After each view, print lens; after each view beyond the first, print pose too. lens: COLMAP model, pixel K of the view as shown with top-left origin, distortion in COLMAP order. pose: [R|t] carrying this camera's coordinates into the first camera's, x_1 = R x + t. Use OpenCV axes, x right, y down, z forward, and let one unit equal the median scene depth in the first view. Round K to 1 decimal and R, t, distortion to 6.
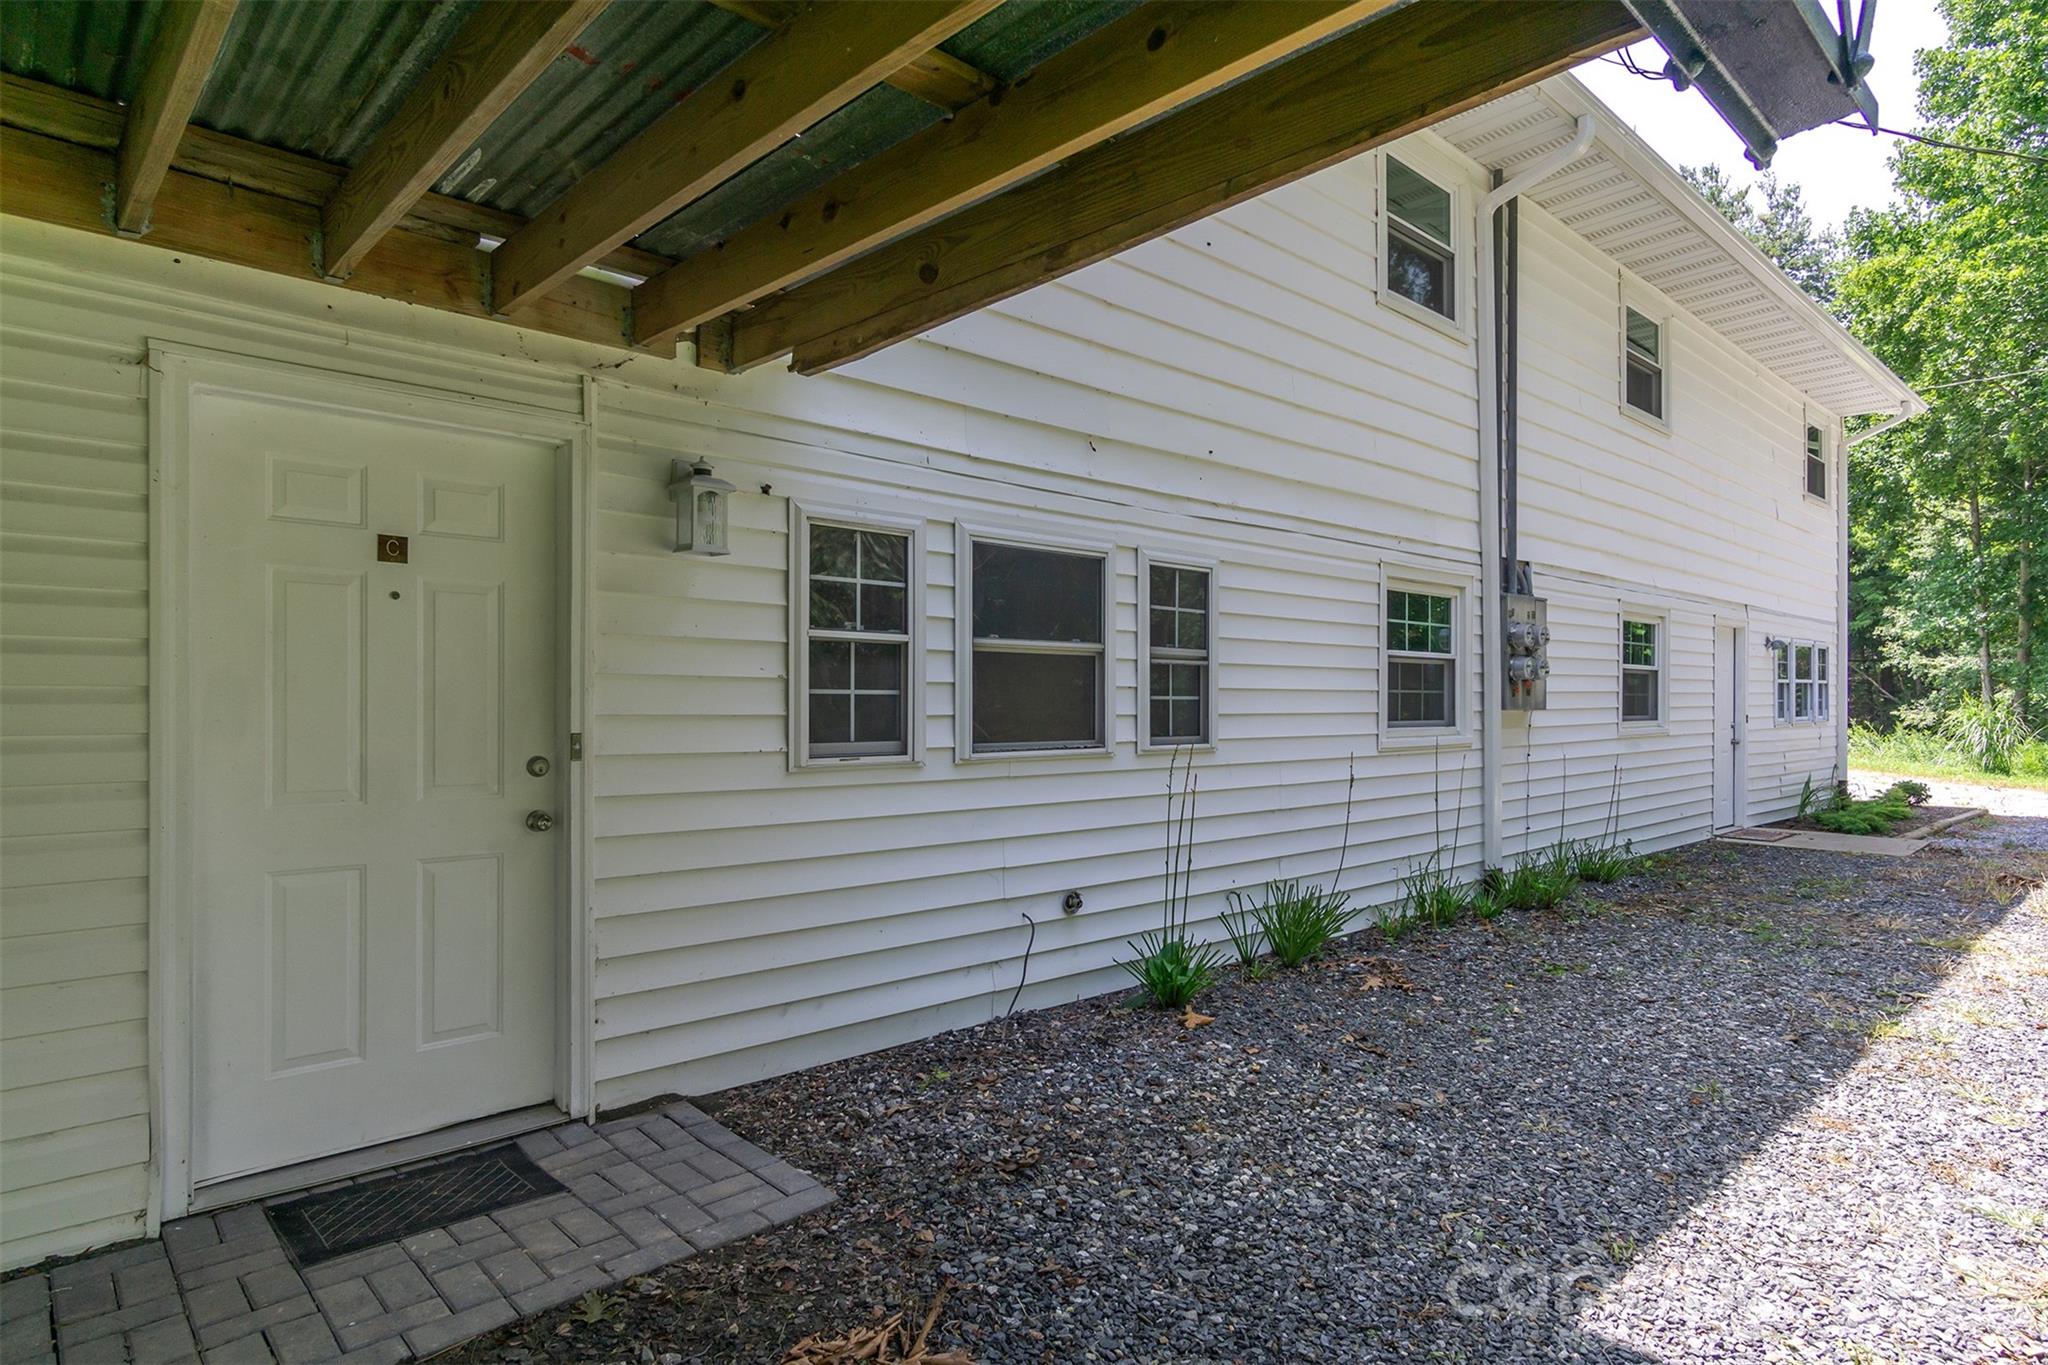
lens RADIAL K [[1087.1, 0, 1024.0], [0, 1087.1, 682.5], [0, 0, 1]] dist [0.021831, -0.001582]
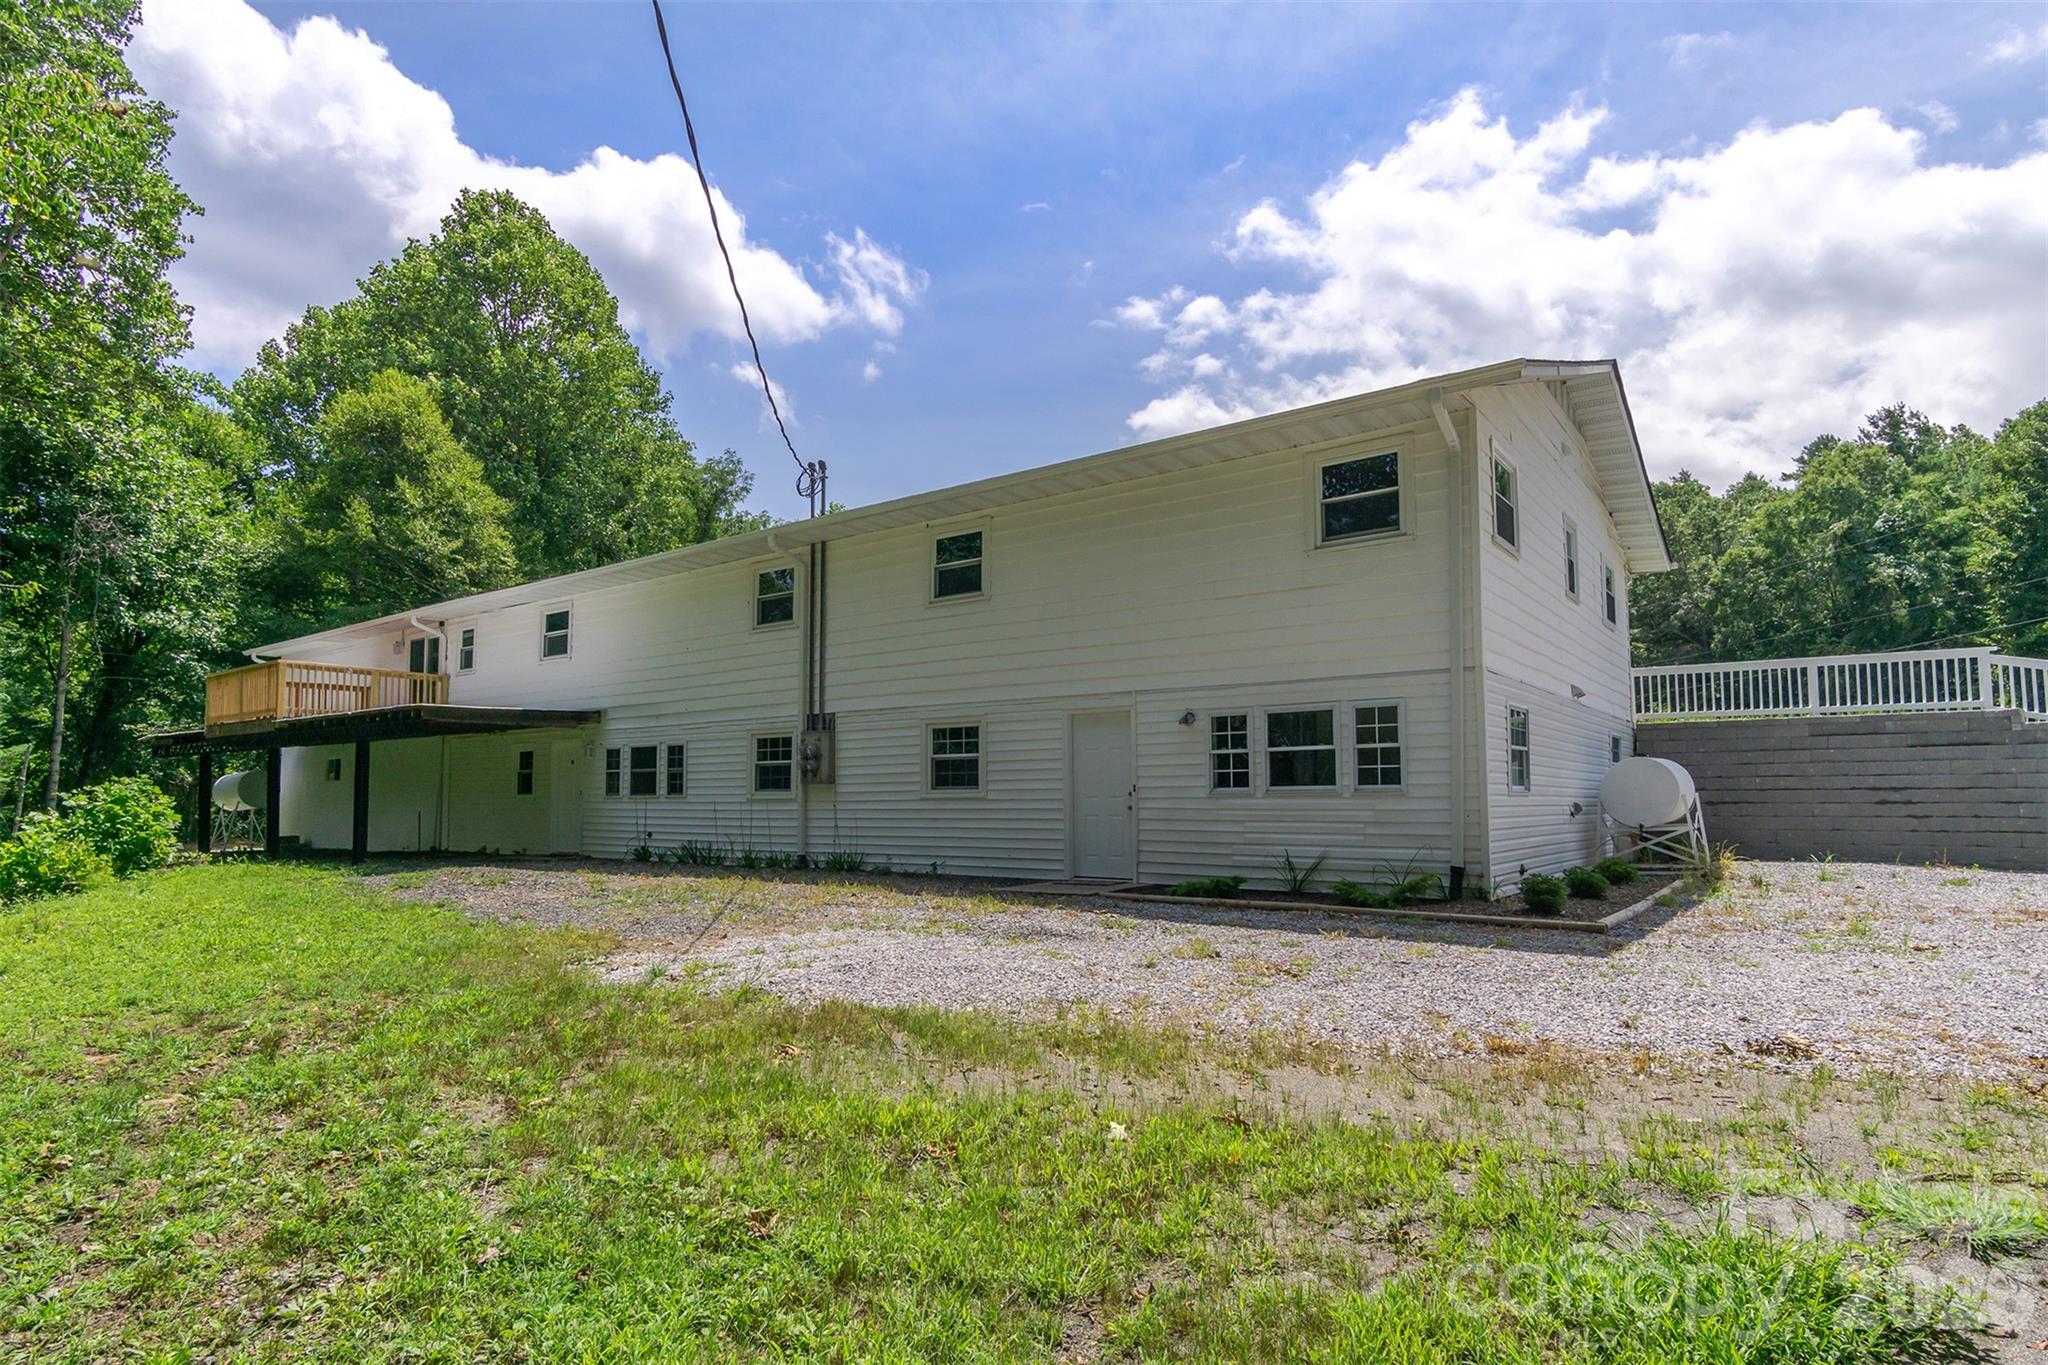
lens RADIAL K [[1087.1, 0, 1024.0], [0, 1087.1, 682.5], [0, 0, 1]] dist [0.021831, -0.001582]
pose [[0.185138, -0.109928, -0.976545, 3.771743], [0.018506, 0.993938, -0.108378, 0.095636], [0.982538, 0.001993, 0.186050, 1.426521]]
